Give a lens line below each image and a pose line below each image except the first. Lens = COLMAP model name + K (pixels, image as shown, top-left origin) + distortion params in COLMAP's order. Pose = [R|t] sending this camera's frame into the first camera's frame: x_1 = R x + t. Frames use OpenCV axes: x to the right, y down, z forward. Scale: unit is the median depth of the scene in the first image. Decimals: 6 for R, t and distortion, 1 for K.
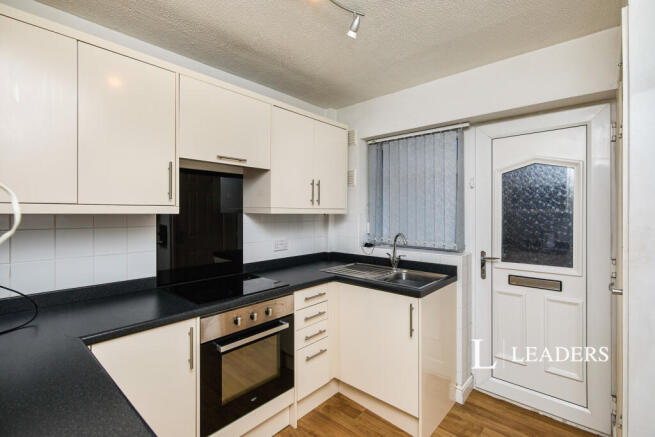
lens RADIAL K [[304.2, 0, 327.5], [0, 304.2, 218.5], [0, 0, 1]] dist [-0.000089, -0.000080]
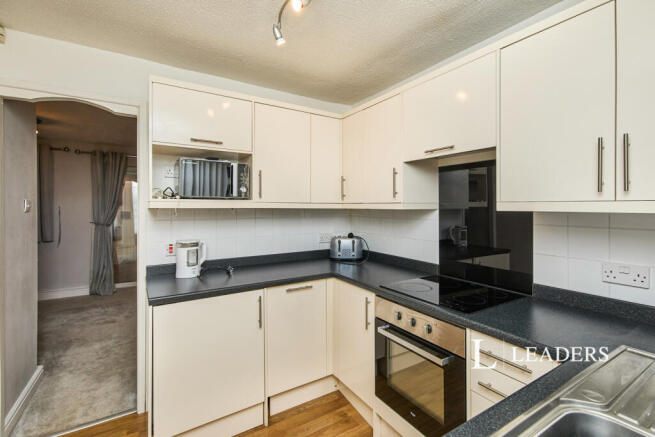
lens RADIAL K [[300.5, 0, 328.8], [0, 300.5, 209.2], [0, 0, 1]] dist [-0.000982, -0.000126]
pose [[-0.275094, -0.000066, -0.961417, 0.508362], [-0.030501, 0.999497, 0.008659, -0.011499], [0.960933, 0.031707, -0.274957, 0.735685]]
